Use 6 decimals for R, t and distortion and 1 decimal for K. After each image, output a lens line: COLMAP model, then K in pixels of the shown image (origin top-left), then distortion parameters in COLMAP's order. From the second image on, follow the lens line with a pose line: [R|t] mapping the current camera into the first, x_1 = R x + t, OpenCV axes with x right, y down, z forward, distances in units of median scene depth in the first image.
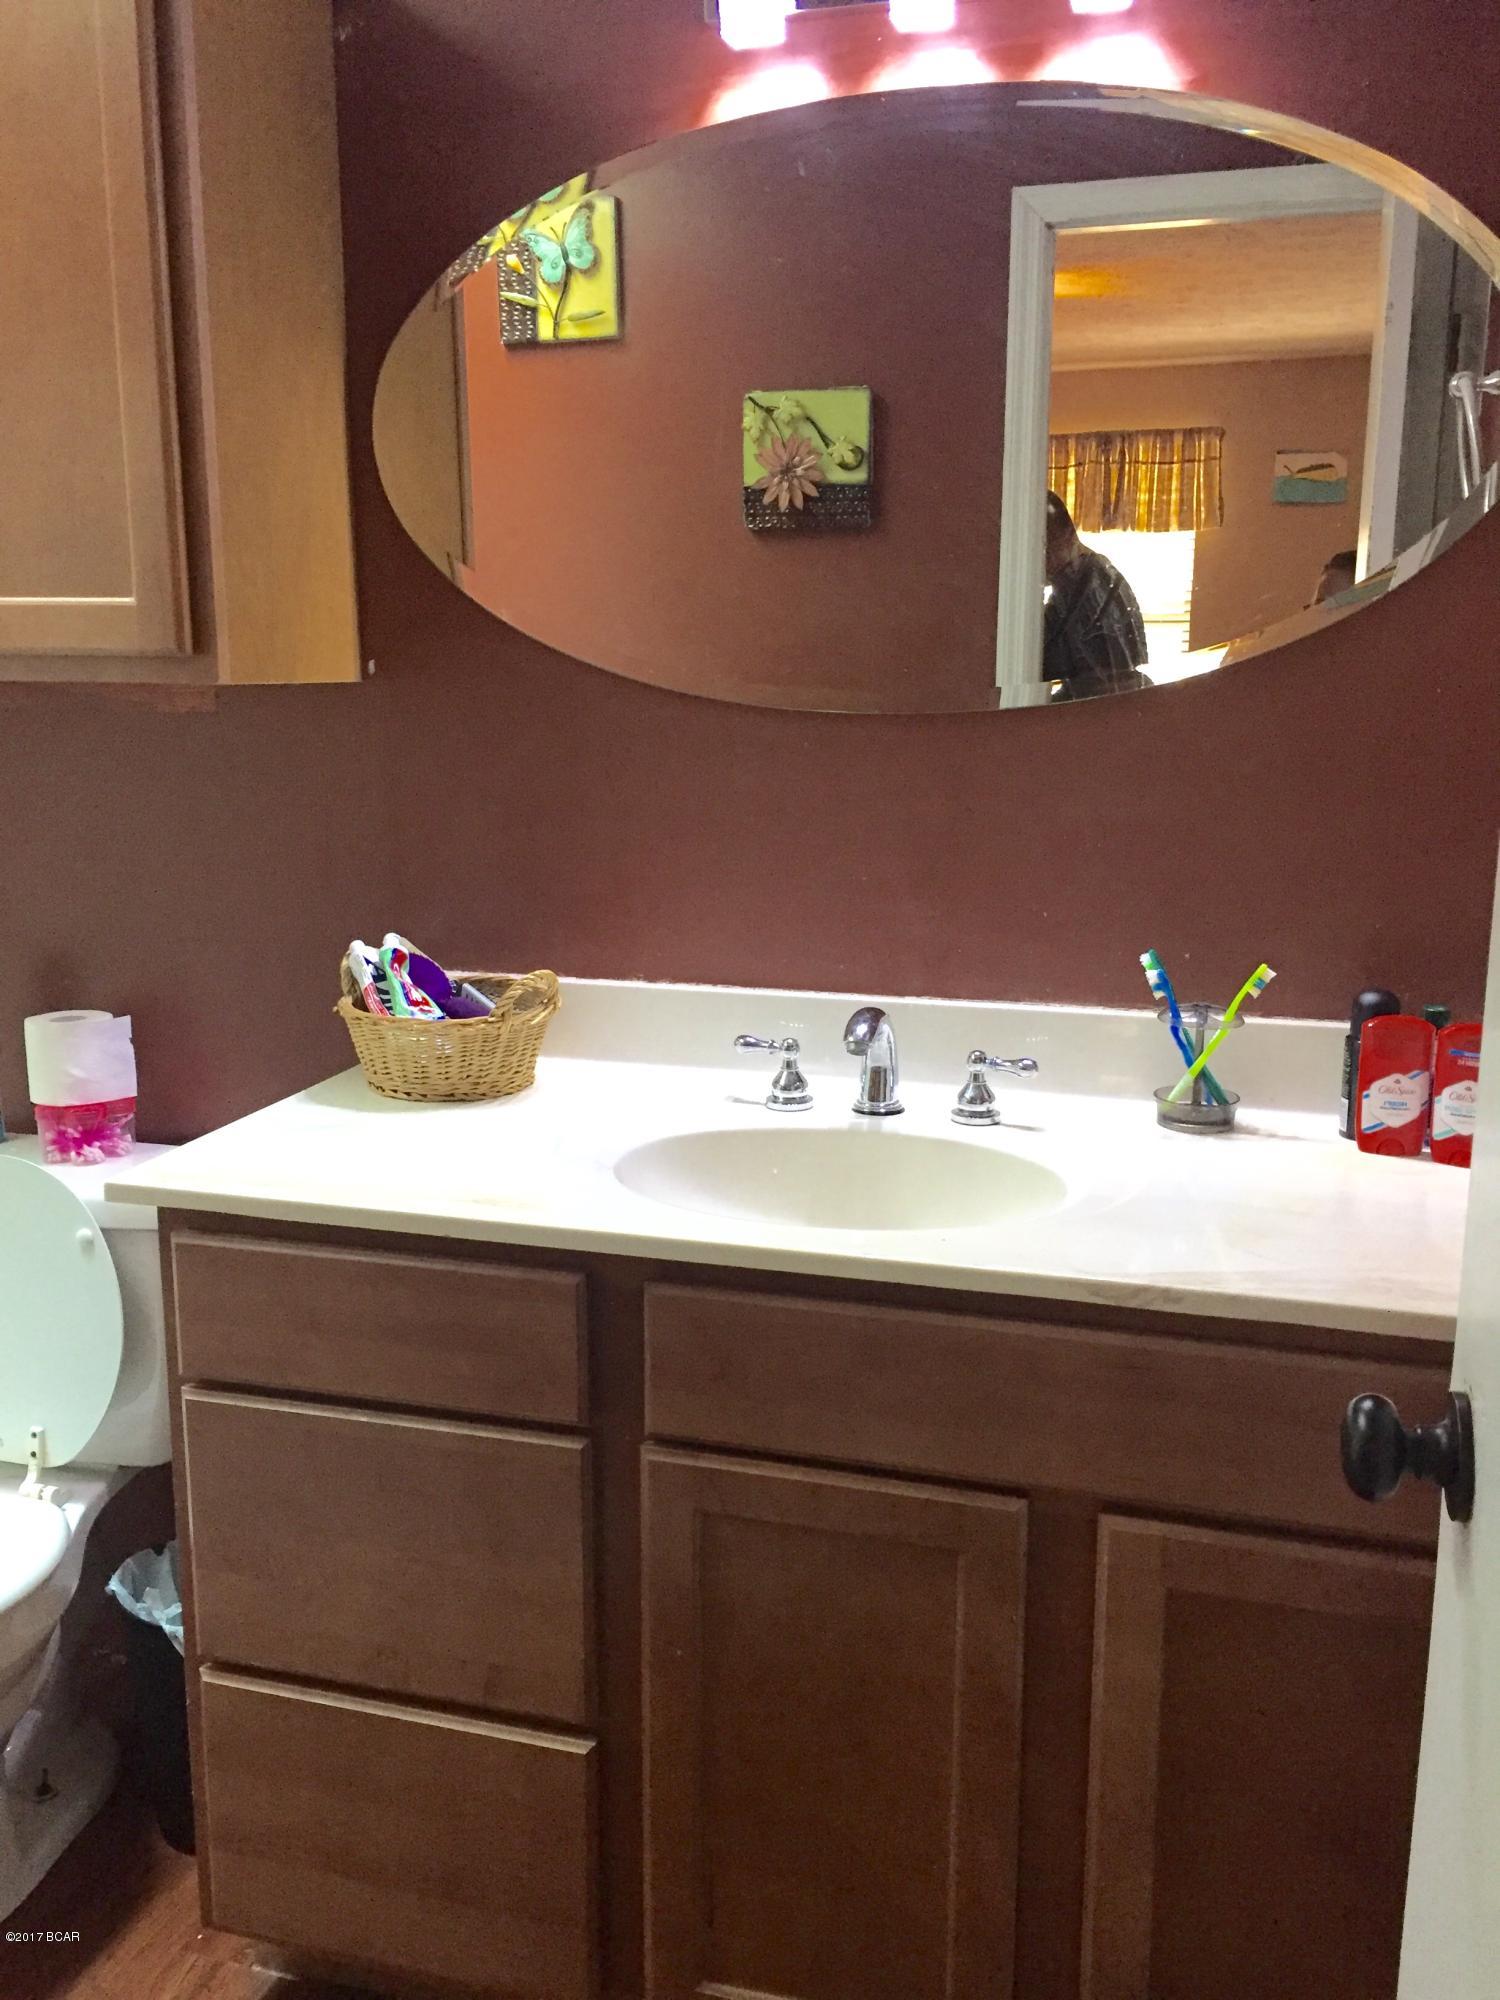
lens RADIAL K [[1698.0, 0, 749.2], [0, 1698.0, 1000.6], [0, 0, 1]] dist [0.069288, -0.090832]
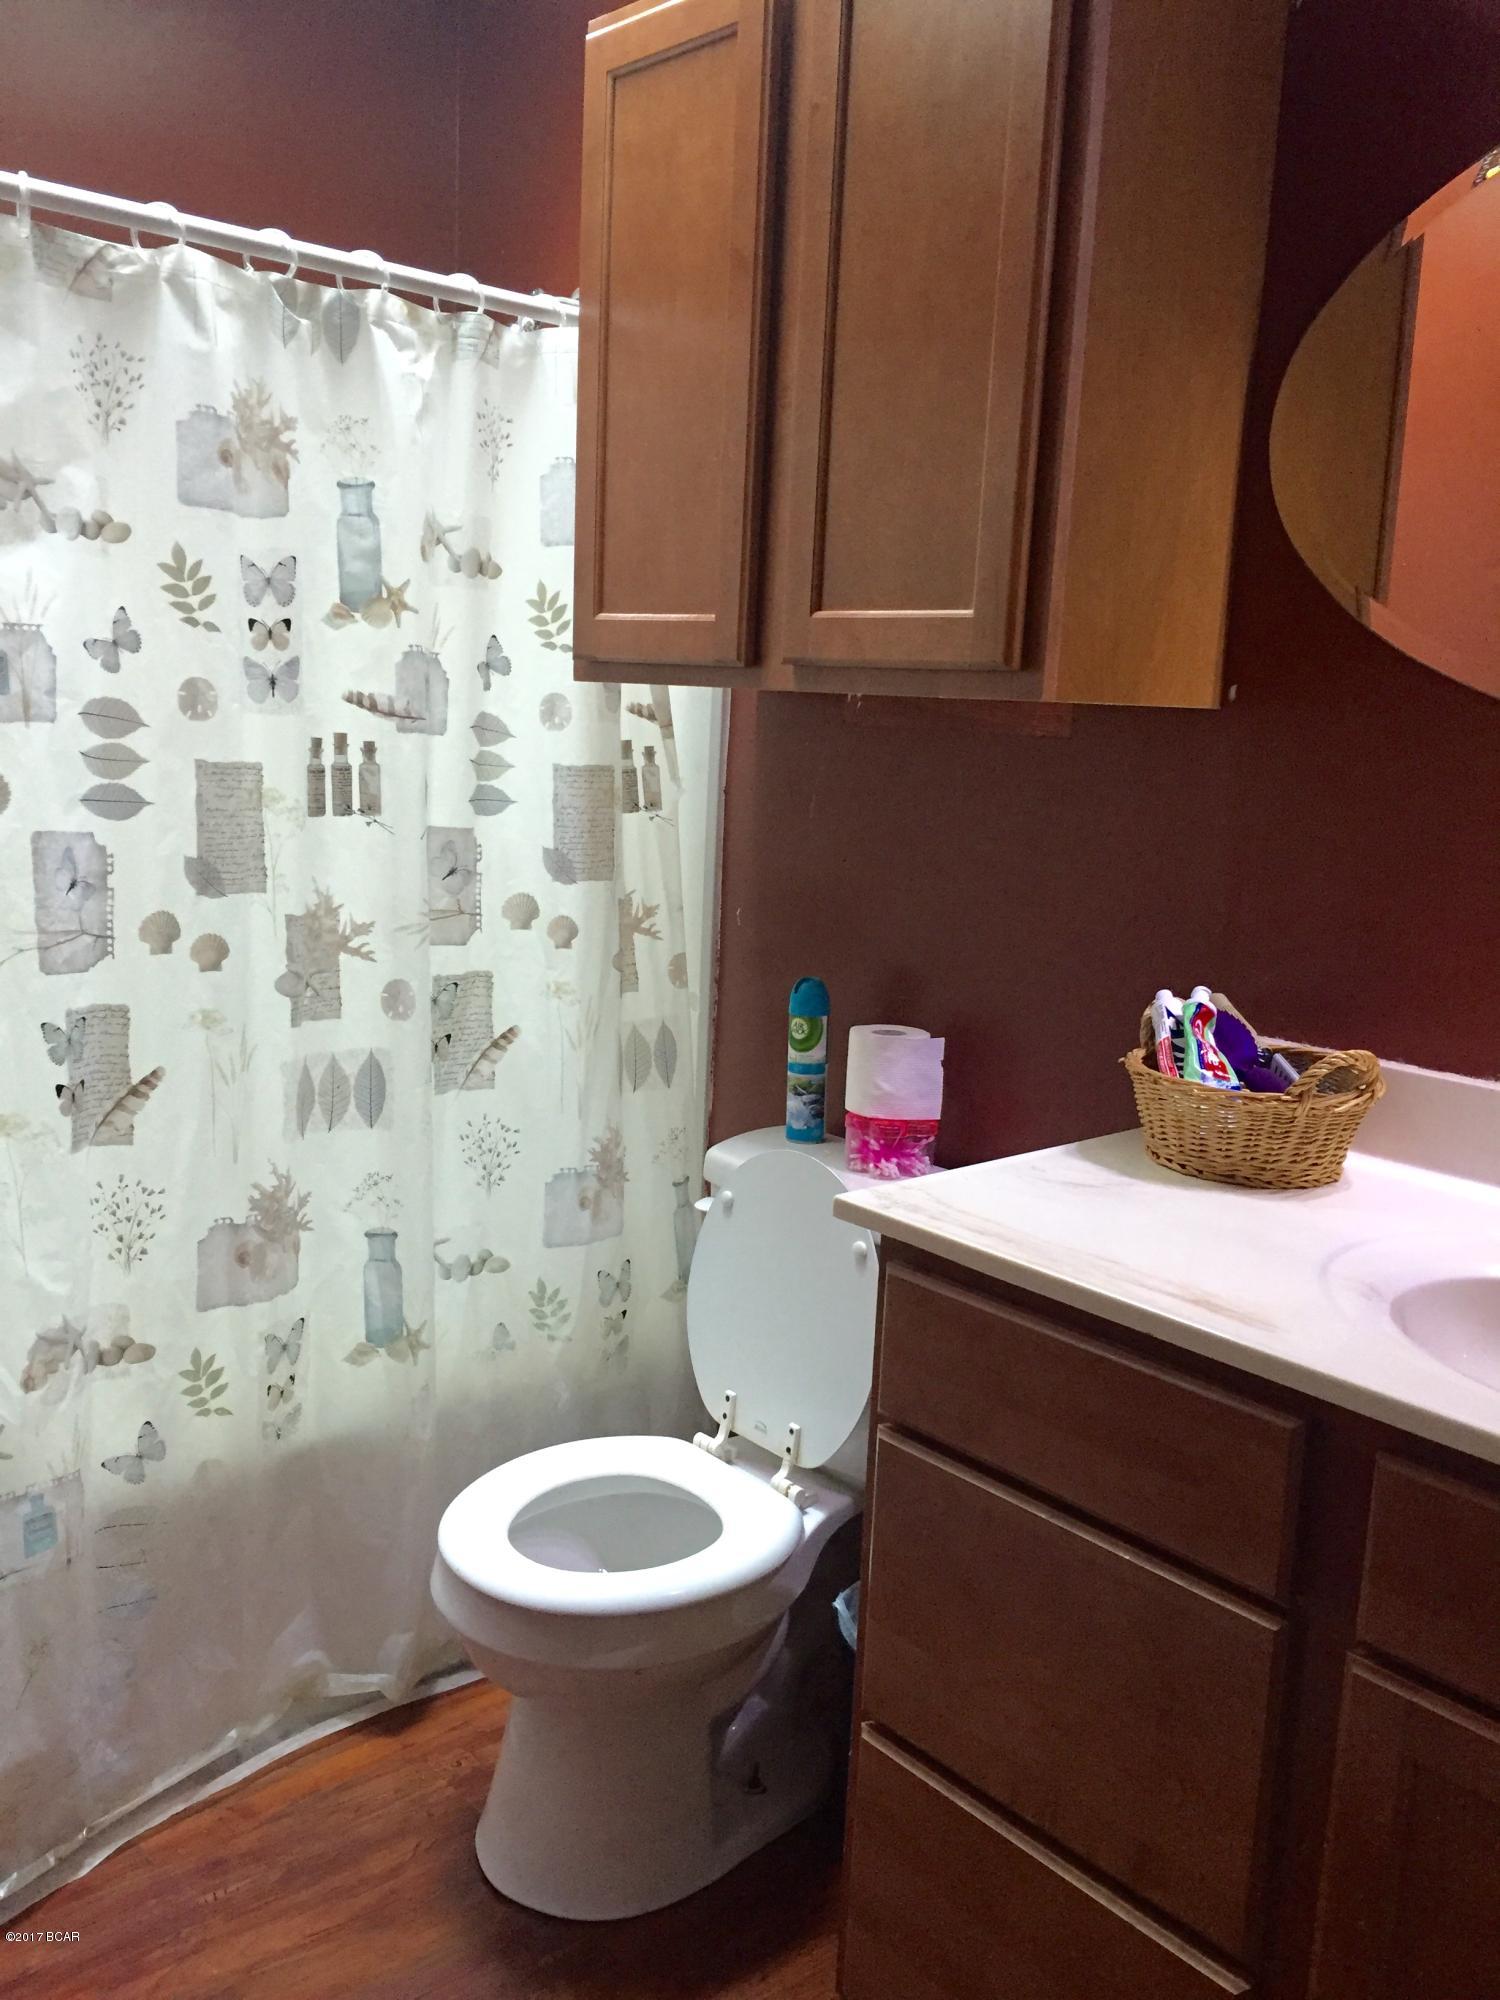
lens RADIAL K [[1698.0, 0, 741.1], [0, 1698.0, 1002.5], [0, 0, 1]] dist [0.069288, -0.090832]
pose [[0.838017, 0.128624, -0.530268, 0.064608], [-0.145676, 0.989284, 0.009743, -0.004573], [0.525839, 0.069083, 0.847774, 0.112209]]
